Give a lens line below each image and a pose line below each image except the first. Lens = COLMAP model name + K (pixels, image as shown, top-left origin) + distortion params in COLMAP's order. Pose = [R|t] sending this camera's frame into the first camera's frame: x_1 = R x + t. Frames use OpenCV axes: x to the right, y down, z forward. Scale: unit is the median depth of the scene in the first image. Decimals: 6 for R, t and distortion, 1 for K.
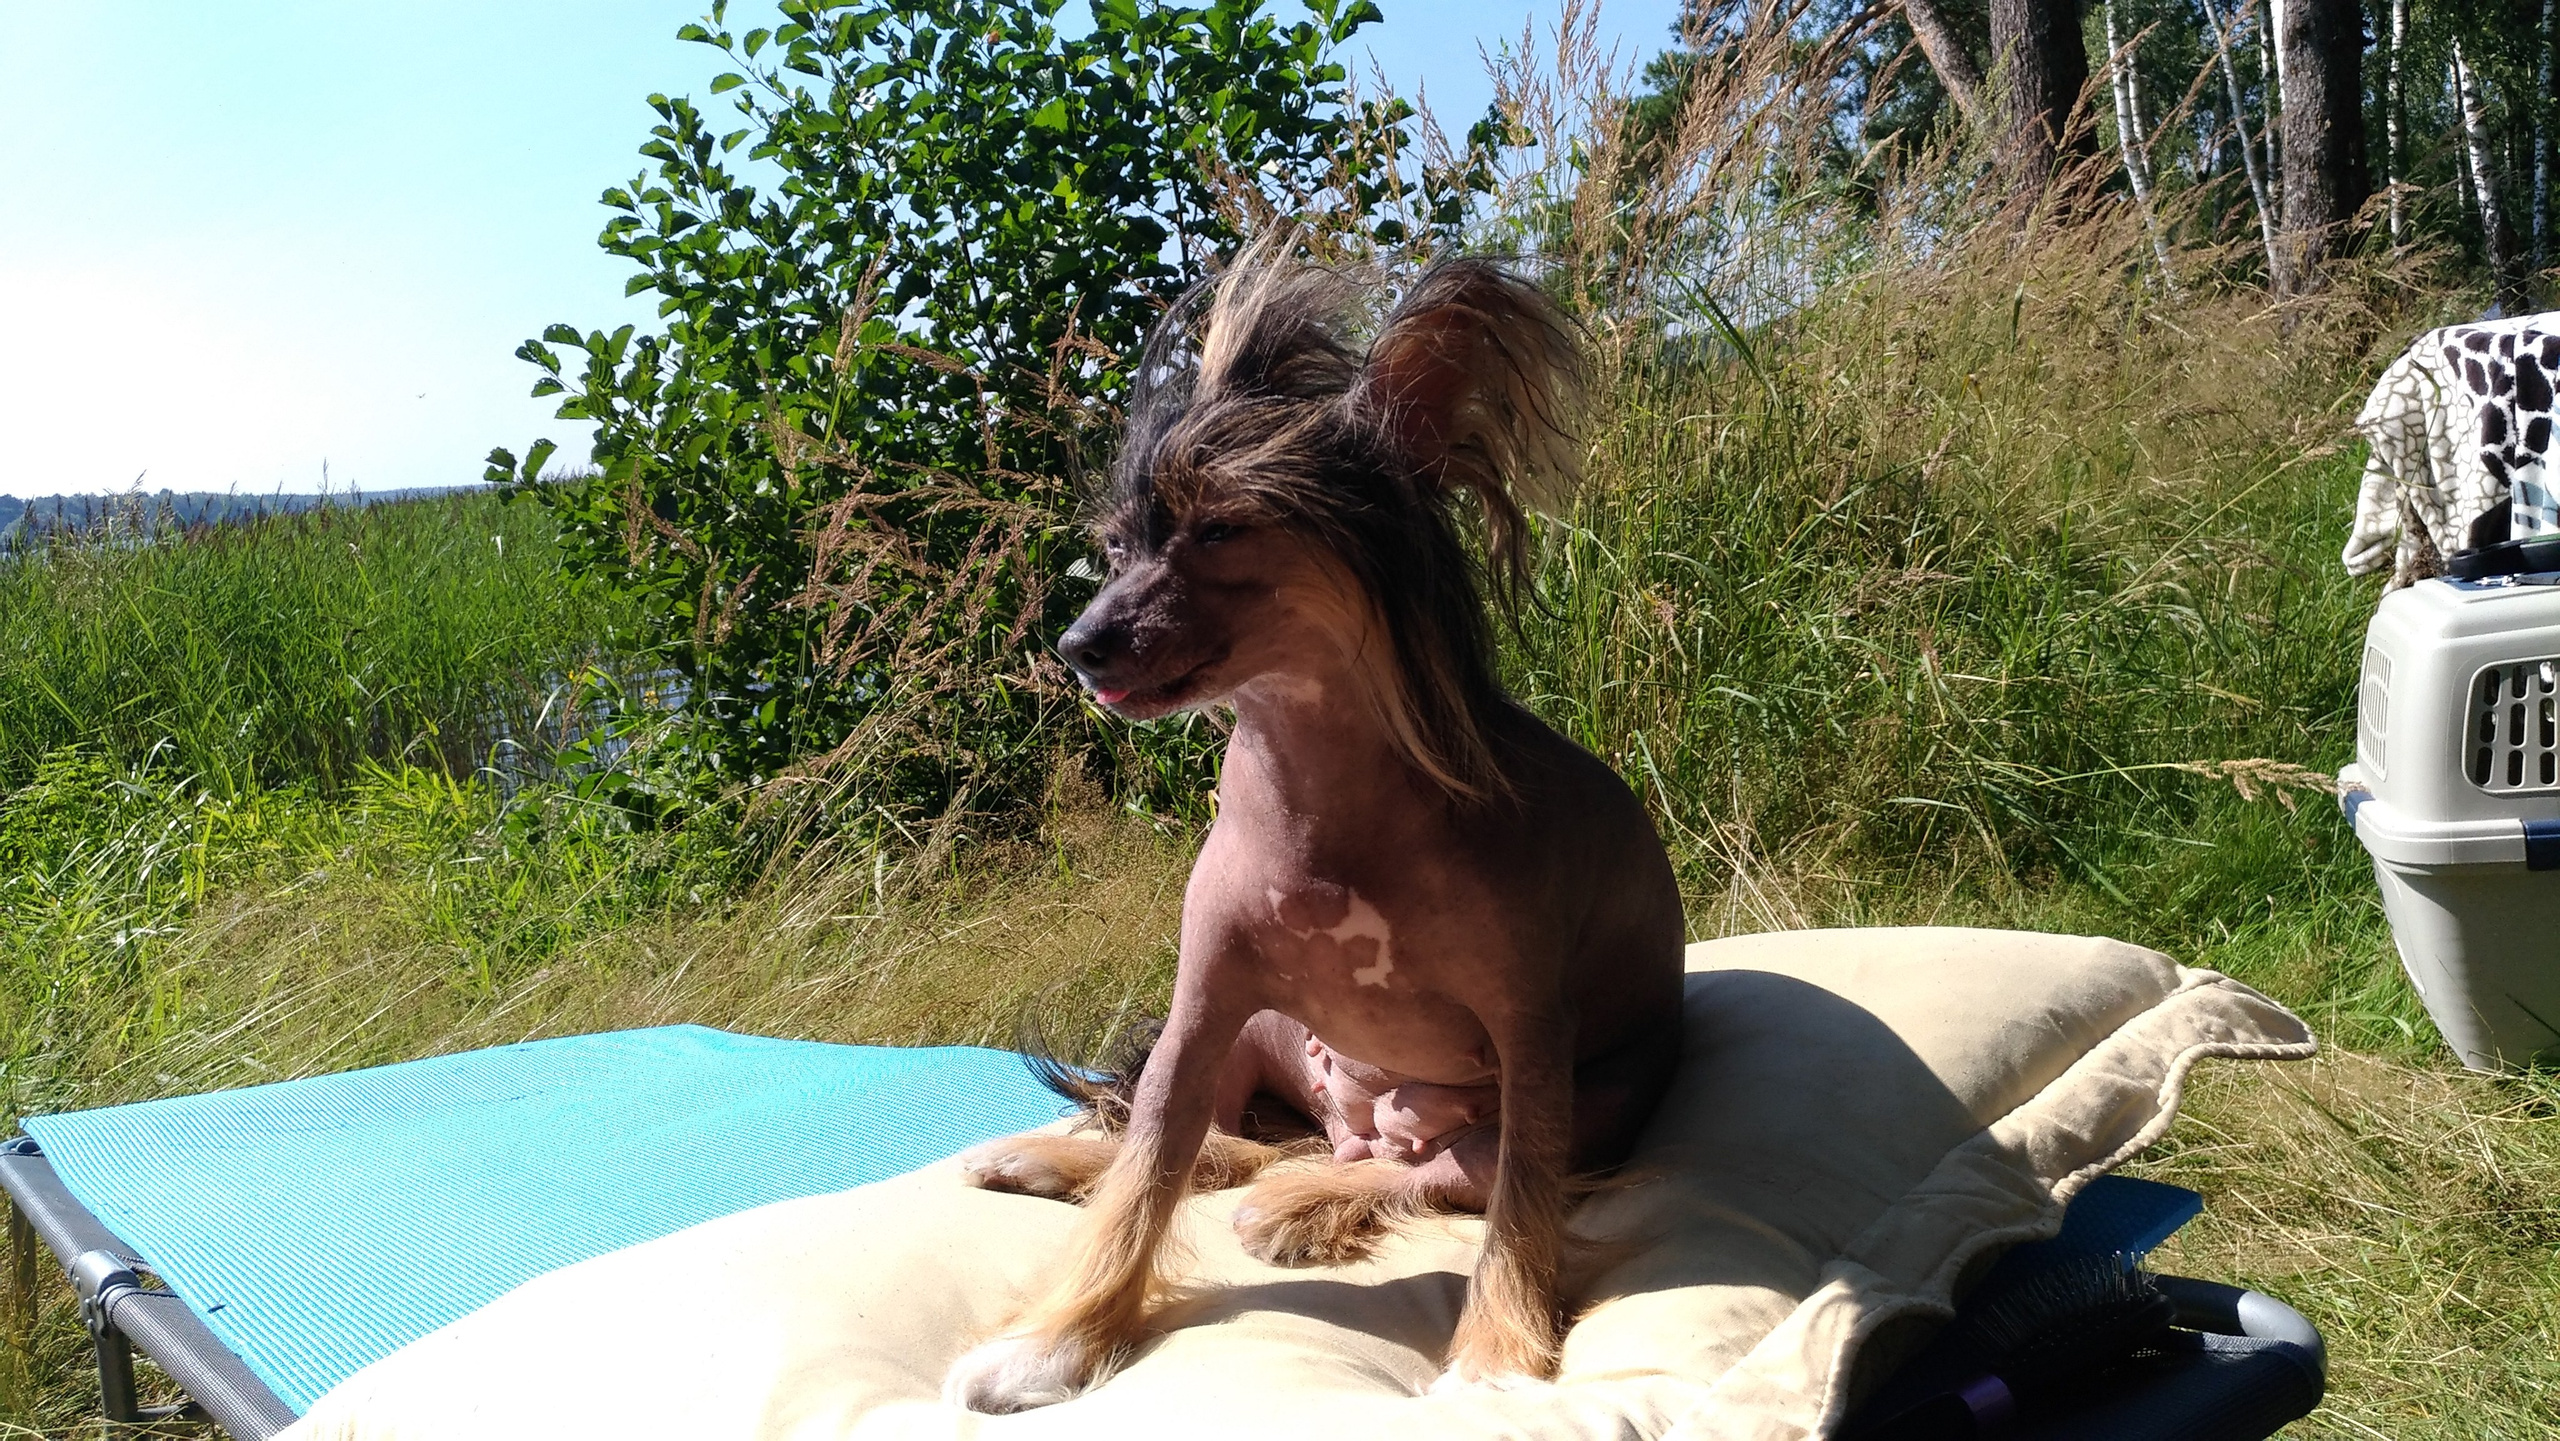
lens RADIAL K [[2067.4, 0, 1236.5], [0, 2067.4, 697.5], [0, 0, 1]] dist [-0.016029, 0.051377]
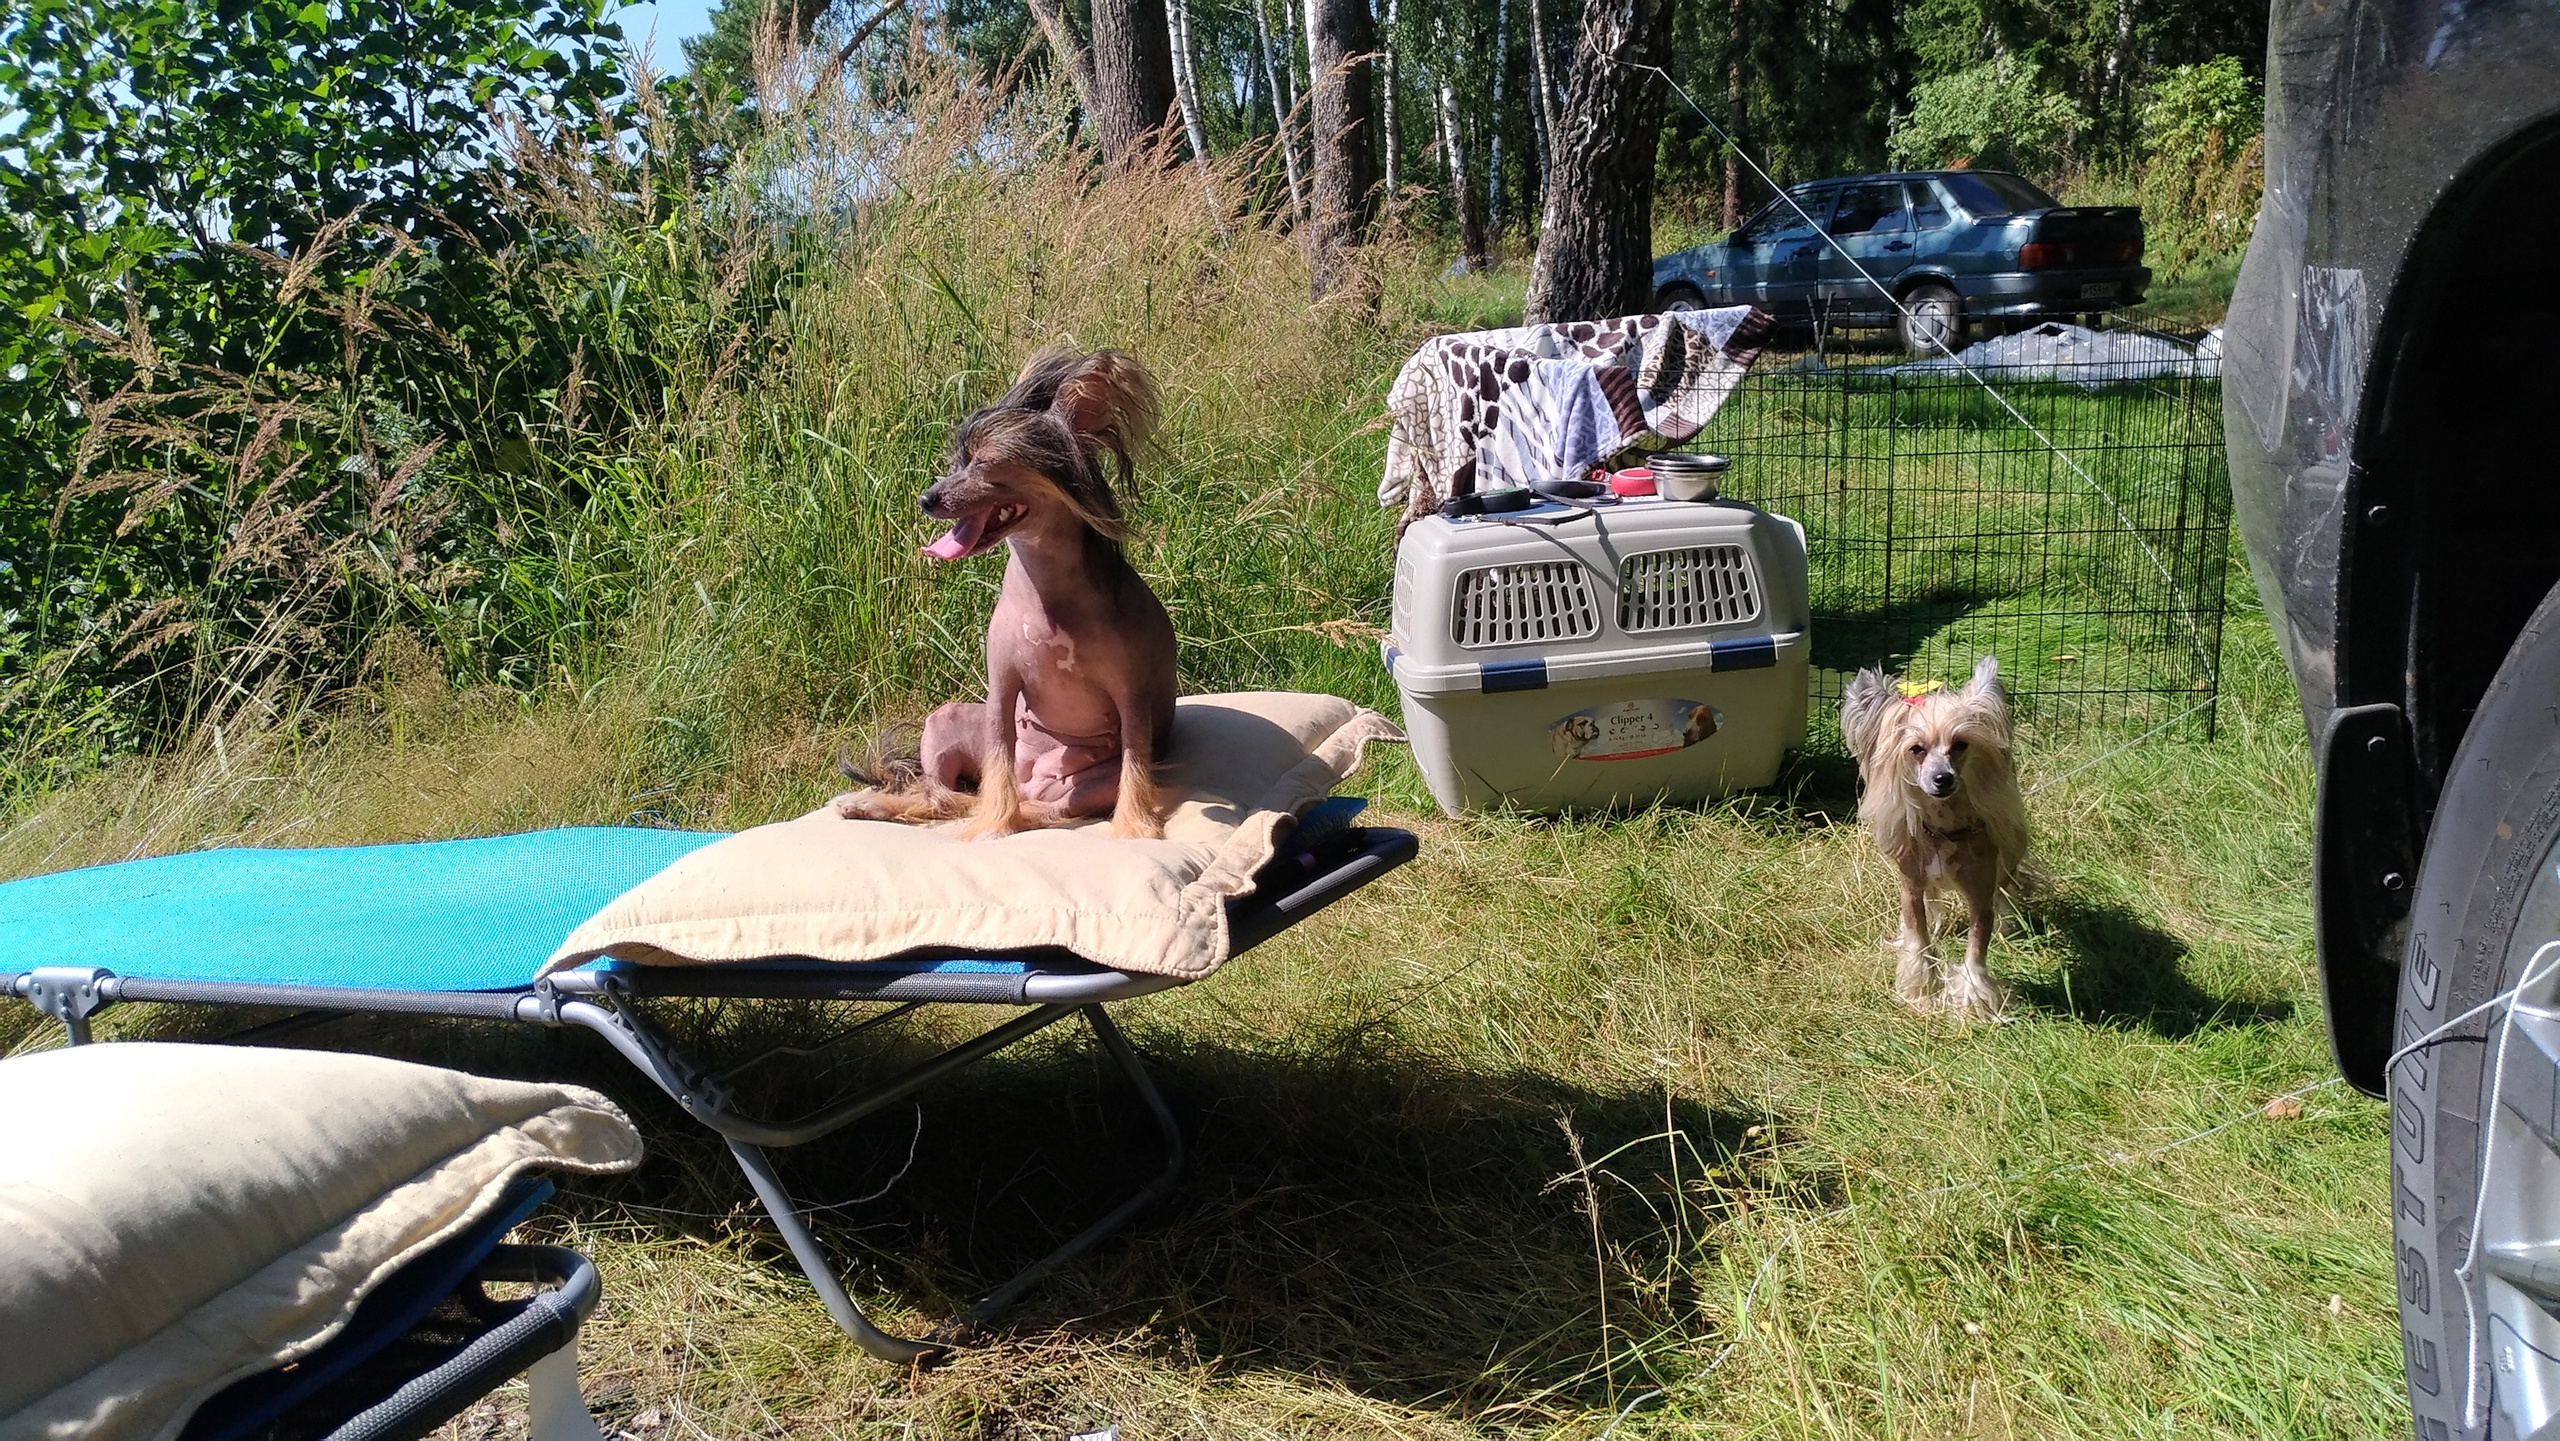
lens RADIAL K [[2054.9, 0, 1308.7], [0, 2054.9, 876.3], [0, 0, 1]] dist [-0.006813, 0.043331]
pose [[0.888810, -0.054401, 0.455035, -0.187468], [-0.009077, 0.990645, 0.136165, 0.003338], [-0.458186, -0.125155, 0.880001, -0.295191]]
